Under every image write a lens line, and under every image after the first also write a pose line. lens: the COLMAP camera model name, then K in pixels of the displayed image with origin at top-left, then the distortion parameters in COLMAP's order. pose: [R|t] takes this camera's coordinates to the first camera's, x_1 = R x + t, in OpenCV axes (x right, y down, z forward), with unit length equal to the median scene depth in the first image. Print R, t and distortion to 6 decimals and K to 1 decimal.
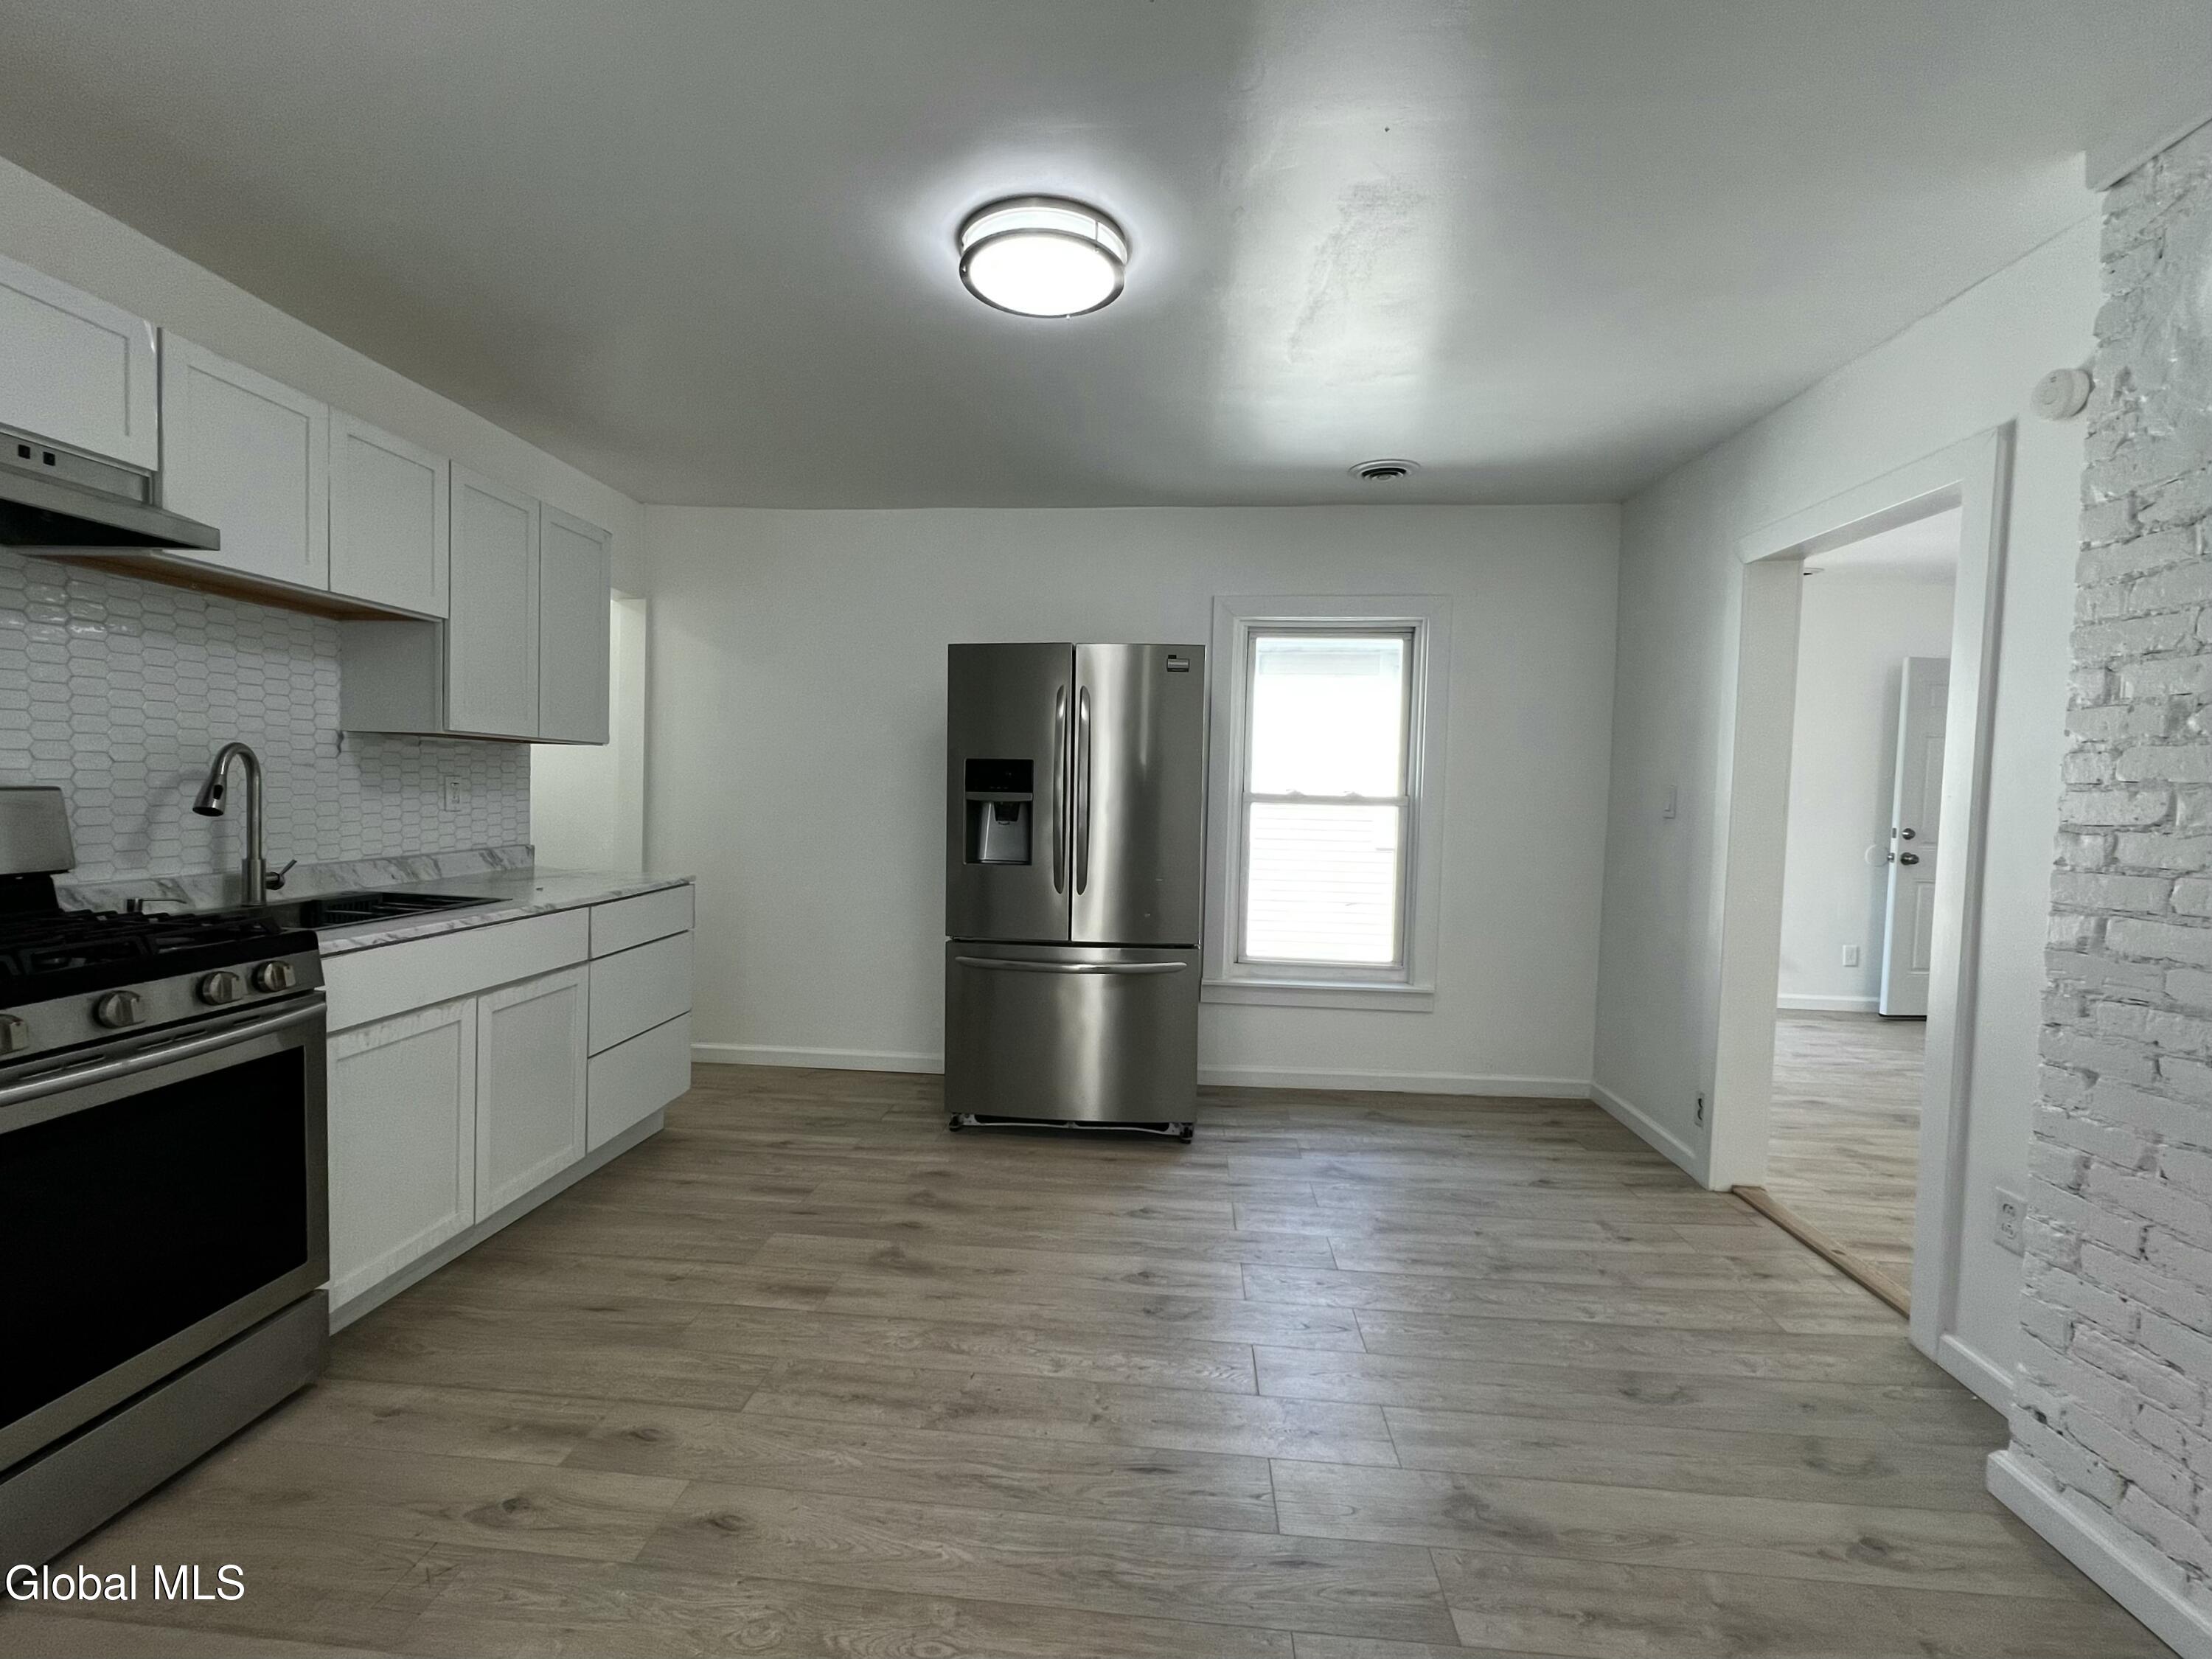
lens RADIAL K [[958.5, 0, 1104.9], [0, 958.5, 826.6], [0, 0, 1]] dist [0.002308, -0.000532]
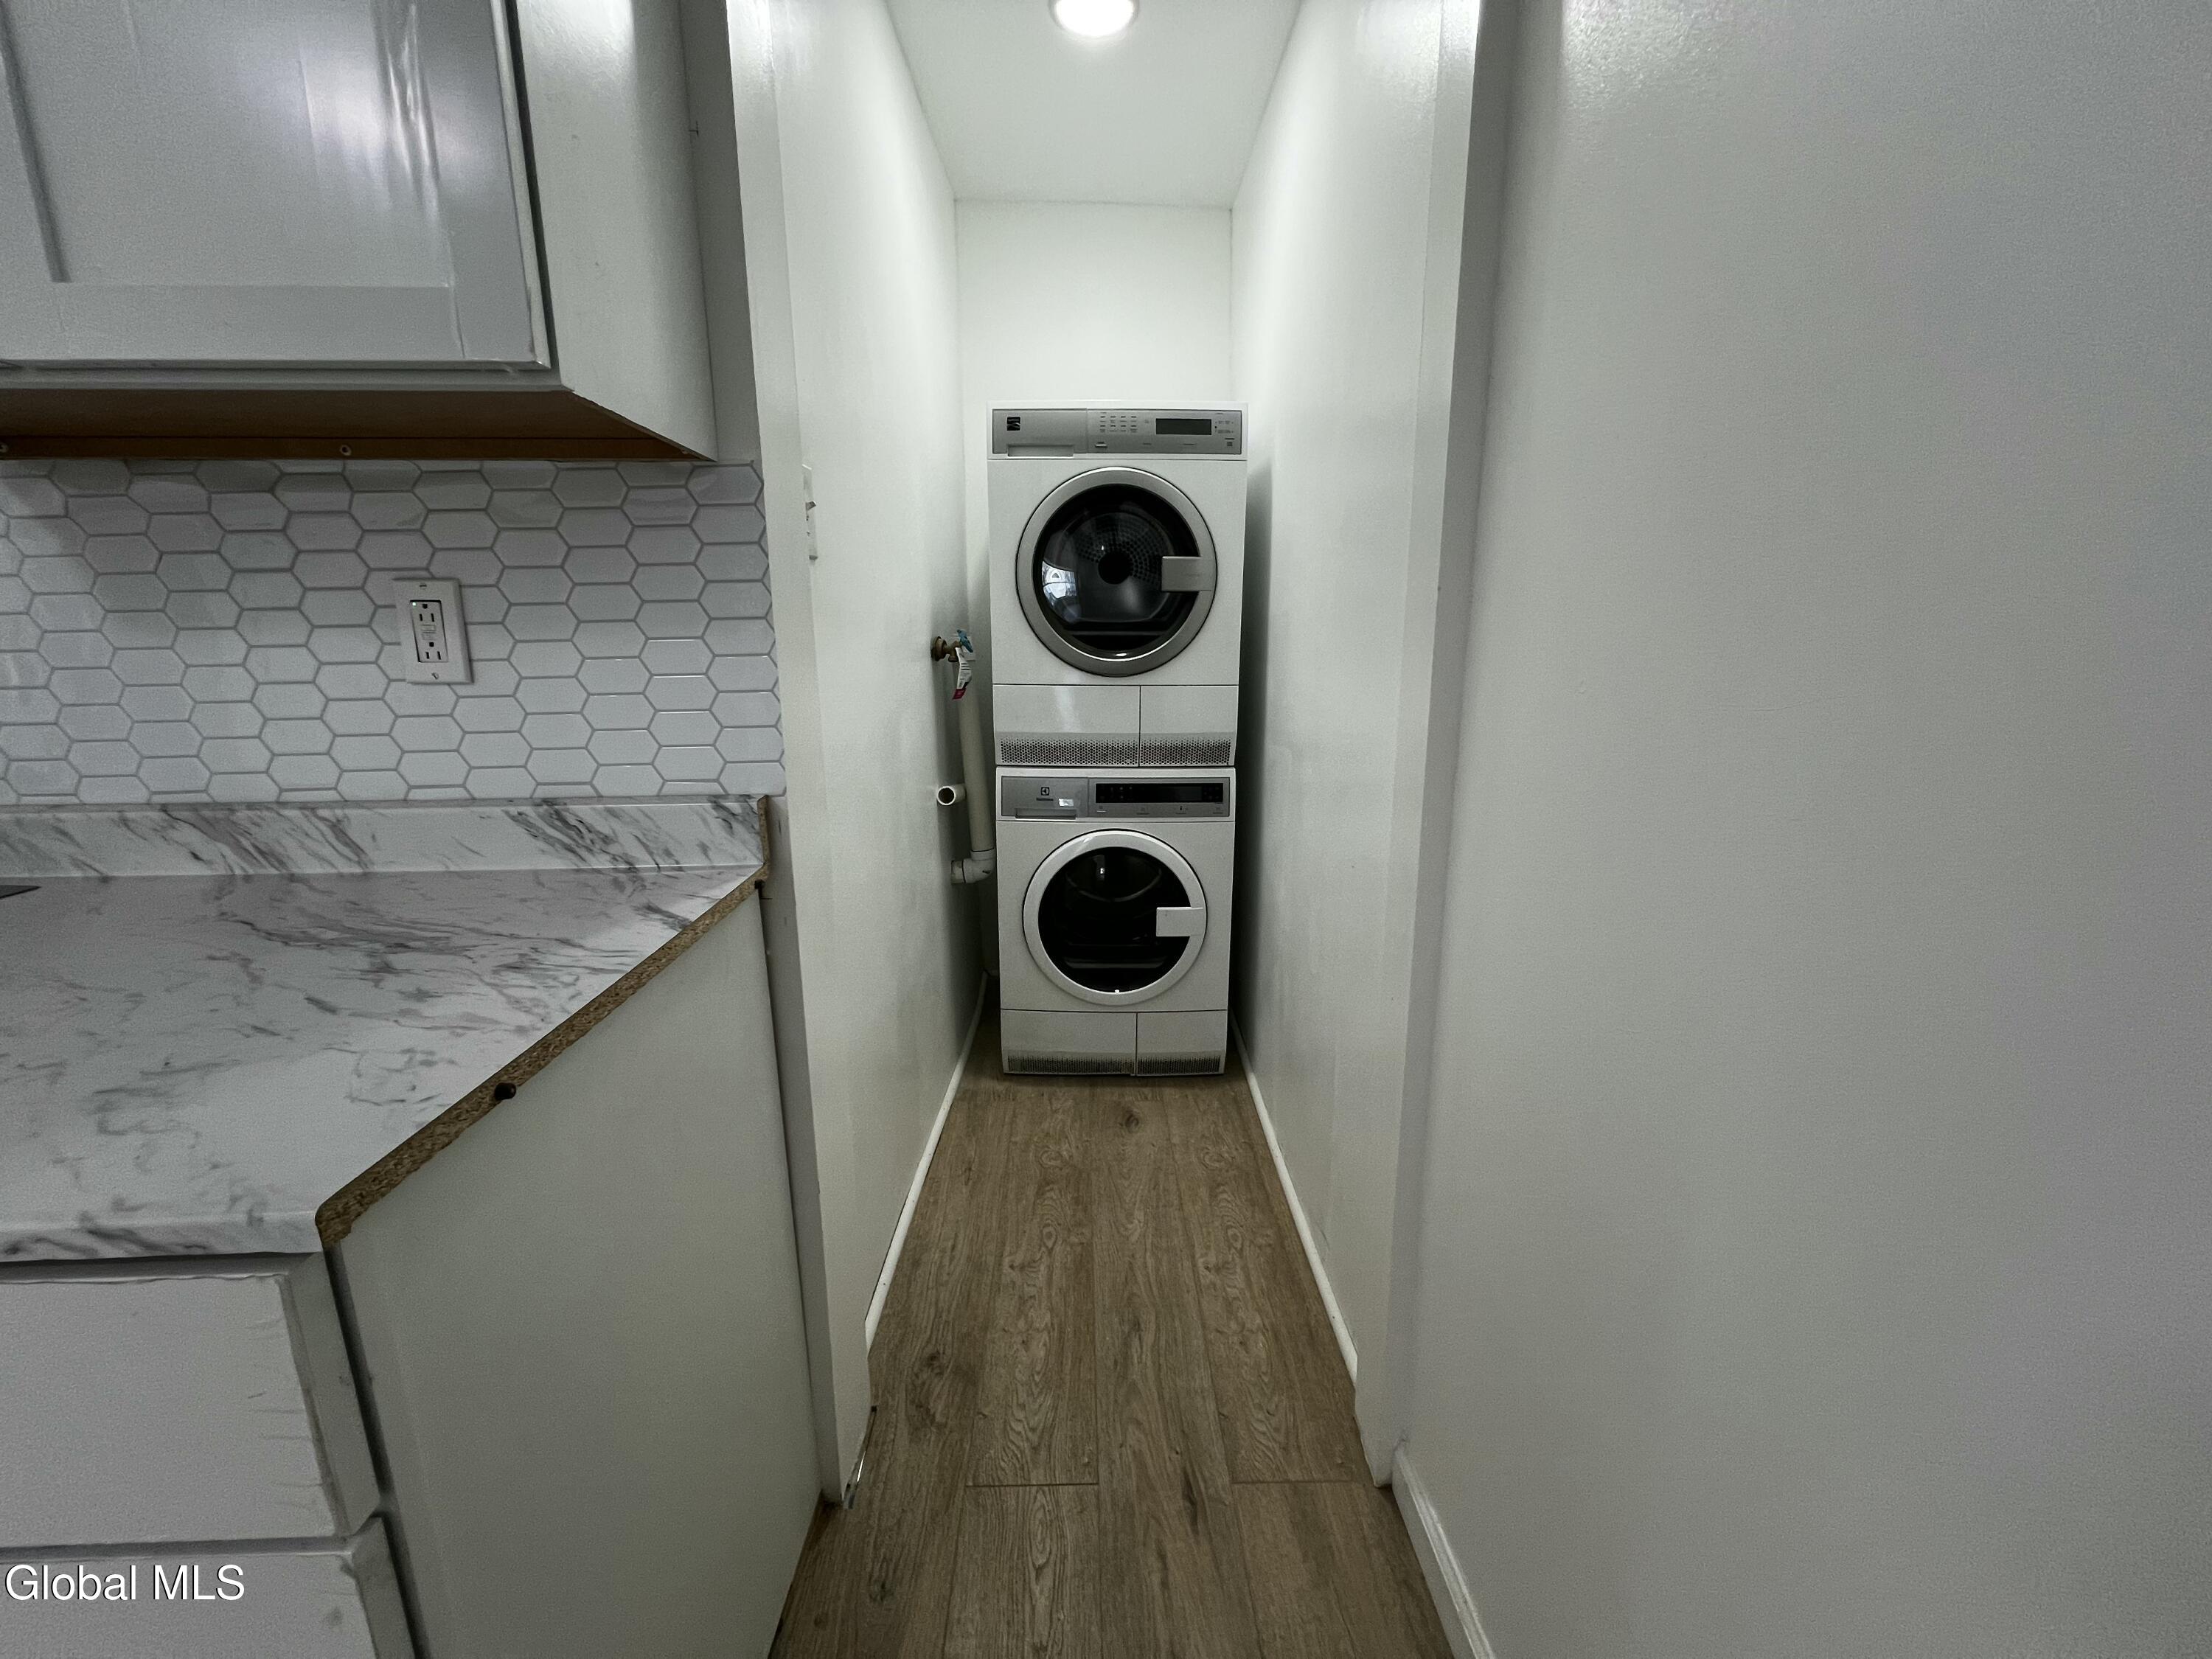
lens RADIAL K [[884.8, 0, 1112.1], [0, 884.8, 825.0], [0, 0, 1]] dist [-0.001092, -0.000176]
pose [[0.106928, 0.180025, -0.977833, -0.424727], [-0.034795, 0.983547, 0.177272, -0.039681], [0.993658, 0.015068, 0.111433, 1.540566]]
